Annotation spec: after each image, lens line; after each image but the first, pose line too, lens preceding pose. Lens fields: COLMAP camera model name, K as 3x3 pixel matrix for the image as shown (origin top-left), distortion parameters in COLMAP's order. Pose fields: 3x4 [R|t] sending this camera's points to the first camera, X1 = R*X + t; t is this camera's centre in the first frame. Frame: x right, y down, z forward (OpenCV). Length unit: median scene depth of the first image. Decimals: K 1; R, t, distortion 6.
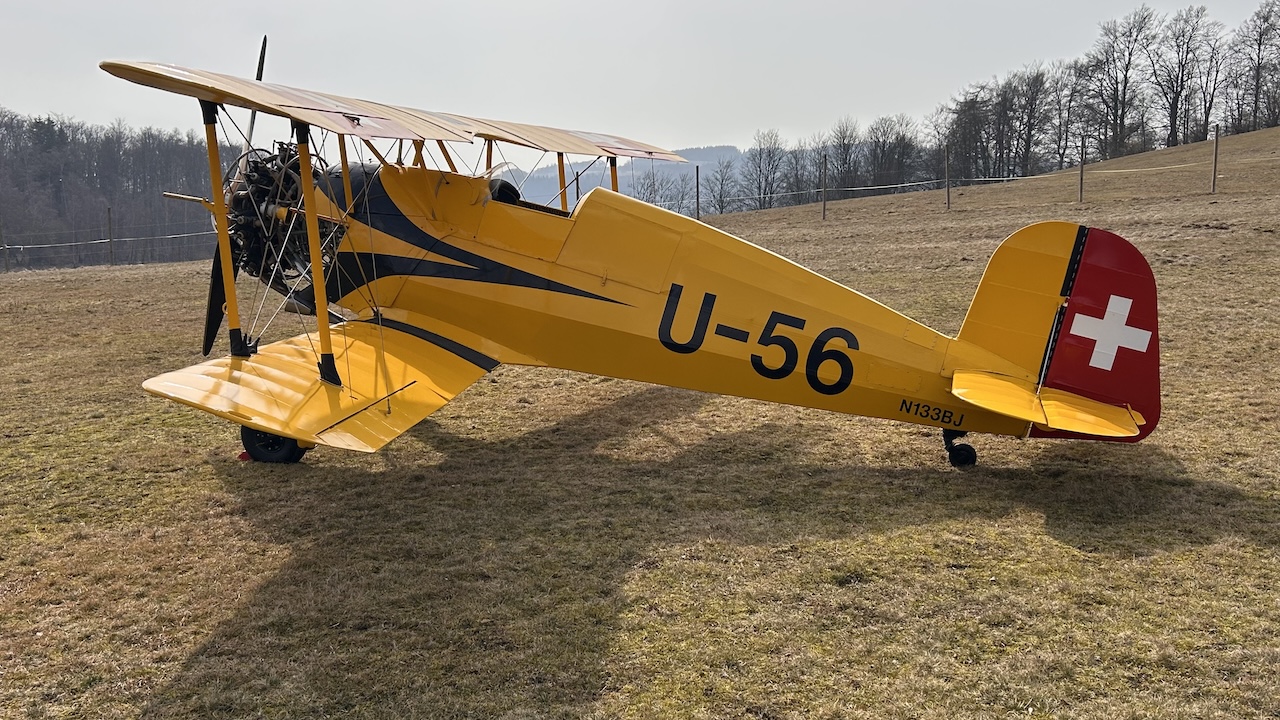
lens RADIAL K [[1270.1, 0, 640.0], [0, 1270.1, 360.0], [0, 0, 1]] dist [-0.001487, -0.009102]
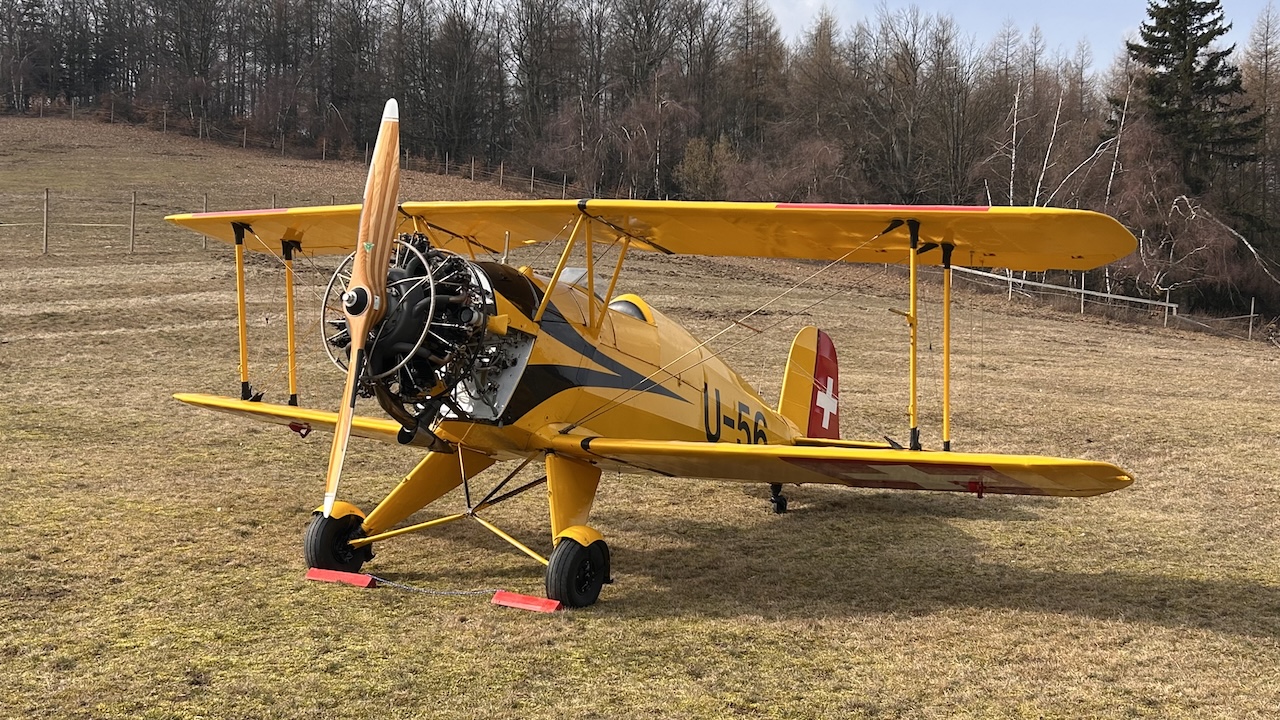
lens RADIAL K [[1724.8, 0, 640.0], [0, 1724.8, 360.0], [0, 0, 1]] dist [0.268341, -0.030421]
pose [[0.234720, -0.028176, 0.971655, -0.173219], [0.105943, 0.994367, 0.003242, -0.010406], [-0.966273, 0.102179, 0.236383, 0.078963]]
